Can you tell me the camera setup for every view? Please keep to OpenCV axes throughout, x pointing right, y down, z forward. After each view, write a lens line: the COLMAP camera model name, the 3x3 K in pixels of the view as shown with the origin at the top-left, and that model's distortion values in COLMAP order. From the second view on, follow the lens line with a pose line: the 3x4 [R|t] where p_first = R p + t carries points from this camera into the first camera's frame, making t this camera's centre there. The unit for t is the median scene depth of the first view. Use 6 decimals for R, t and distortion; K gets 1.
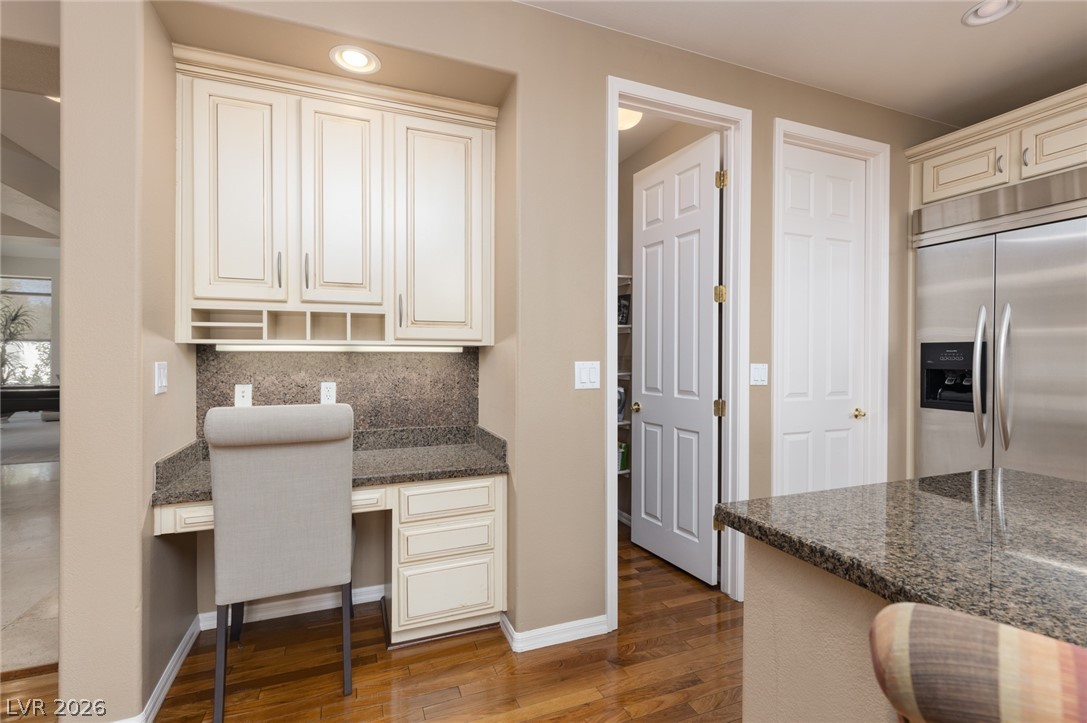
lens RADIAL K [[492.2, 0, 543.9], [0, 492.2, 358.5], [0, 0, 1]] dist [0.008501, -0.004256]
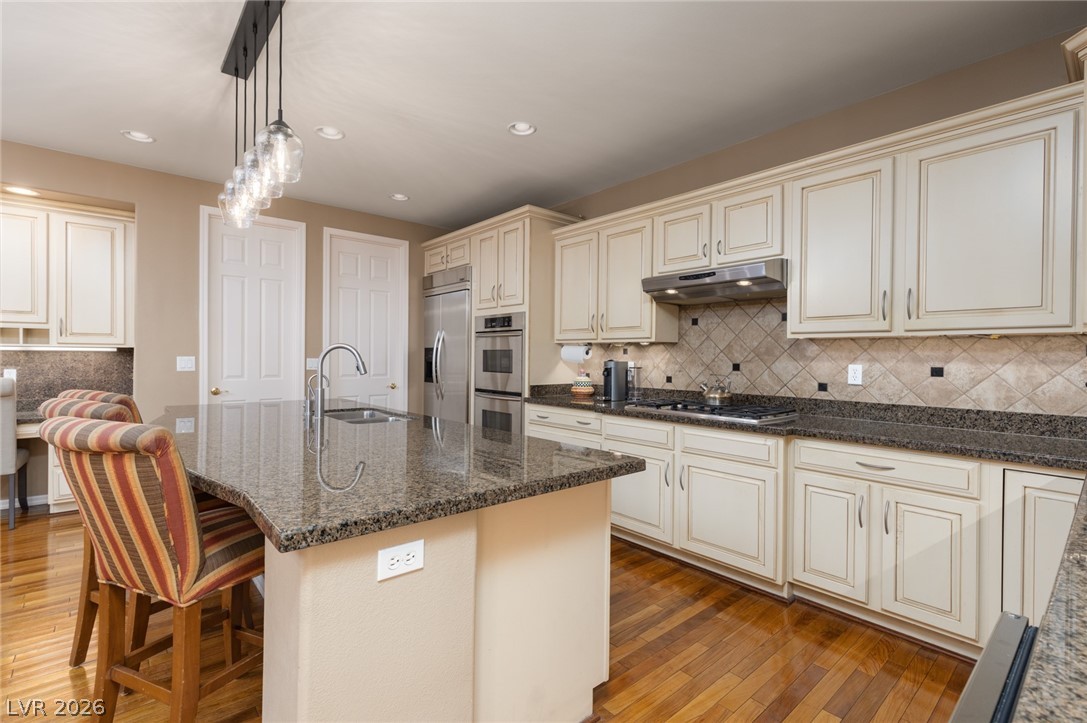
lens RADIAL K [[492.2, 0, 543.9], [0, 492.2, 358.5], [0, 0, 1]] dist [0.008501, -0.004256]
pose [[0.946627, 0.001306, 0.322328, 0.711030], [-0.001110, 0.999999, -0.000793, 0.012402], [-0.322329, 0.000393, 0.946628, -1.121177]]
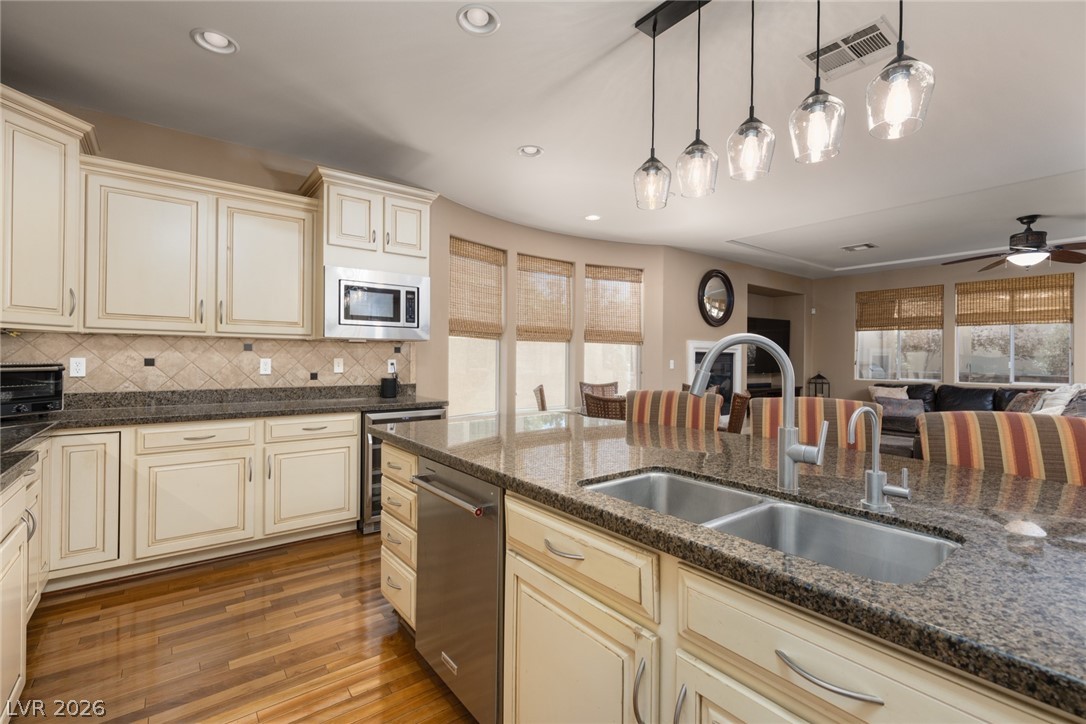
lens RADIAL K [[485.6, 0, 543.6], [0, 485.6, 358.8], [0, 0, 1]] dist [0.002387, -0.000097]
pose [[-0.963870, -0.013117, -0.266050, 0.992240], [-0.015772, 0.999845, 0.007842, 0.004956], [0.265906, 0.011754, -0.963927, 0.551594]]
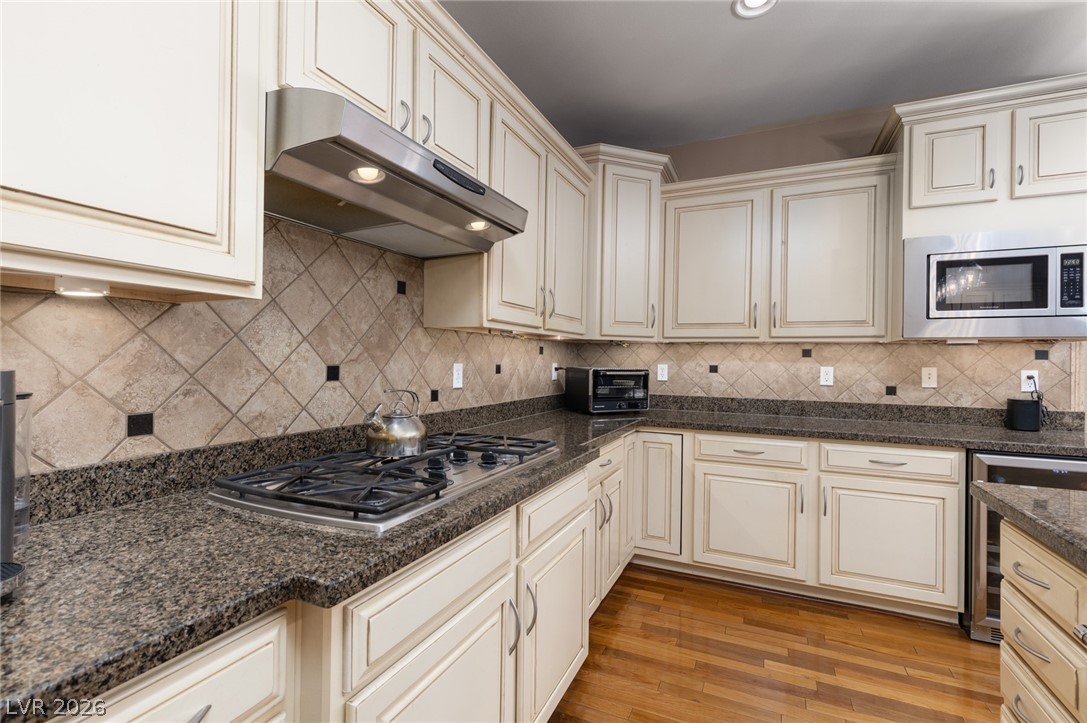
lens RADIAL K [[492.2, 0, 543.9], [0, 492.2, 358.5], [0, 0, 1]] dist [0.008501, -0.004256]
pose [[-0.686812, -0.012250, 0.726732, 0.995867], [-0.010702, 0.999920, 0.006741, 0.007770], [-0.726757, -0.003147, -0.686888, 0.289561]]
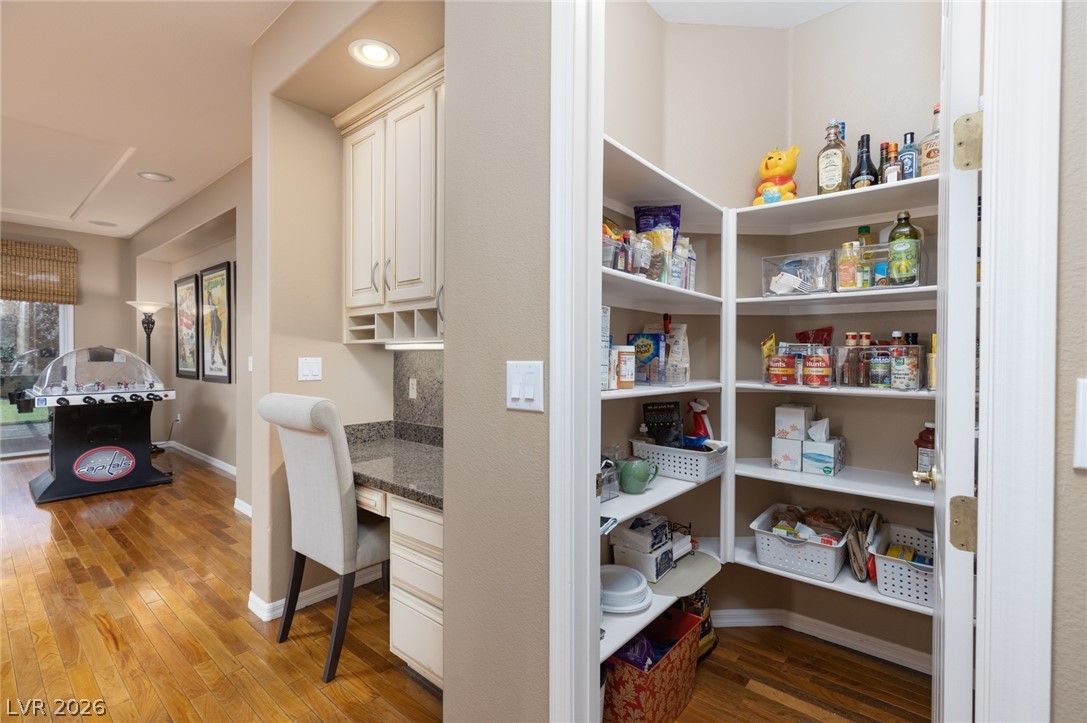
lens RADIAL K [[492.2, 0, 543.9], [0, 492.2, 358.5], [0, 0, 1]] dist [0.008501, -0.004256]
pose [[0.464552, 0.003257, -0.885540, 0.543756], [-0.008984, 0.999959, -0.001035, 0.004169], [0.885500, 0.008436, 0.464562, 0.695148]]
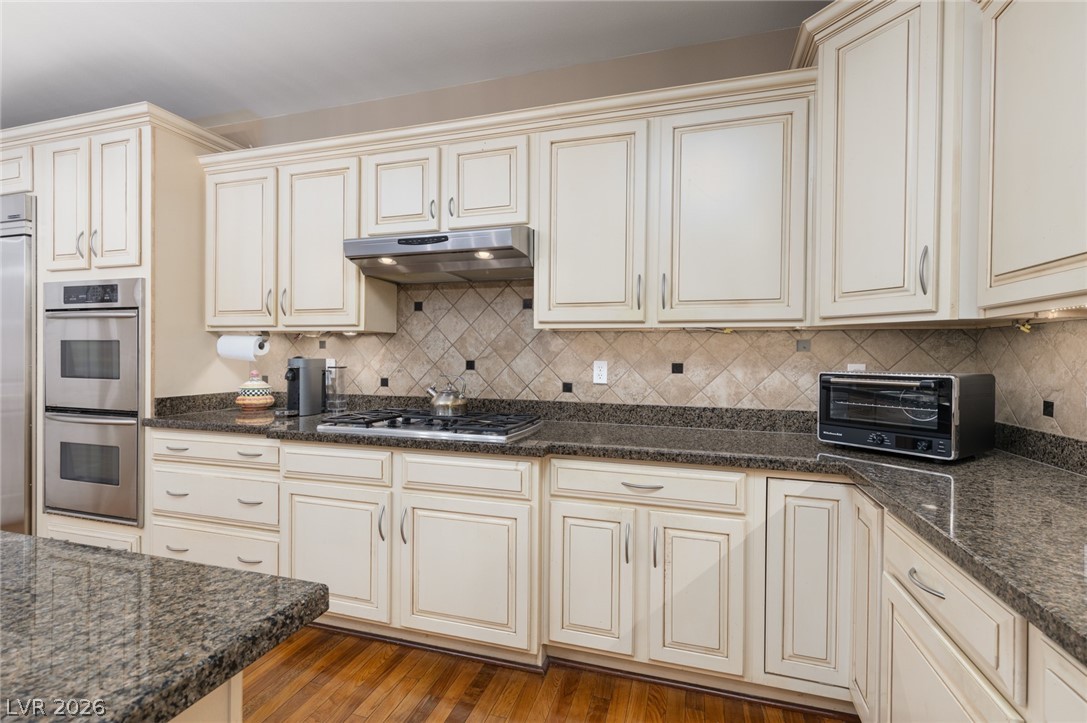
lens RADIAL K [[492.2, 0, 543.9], [0, 492.2, 358.5], [0, 0, 1]] dist [0.008501, -0.004256]
pose [[0.629510, -0.006550, 0.776965, 0.921129], [0.001355, 0.999972, 0.007332, 0.012547], [-0.776992, -0.003562, 0.629501, -0.799646]]
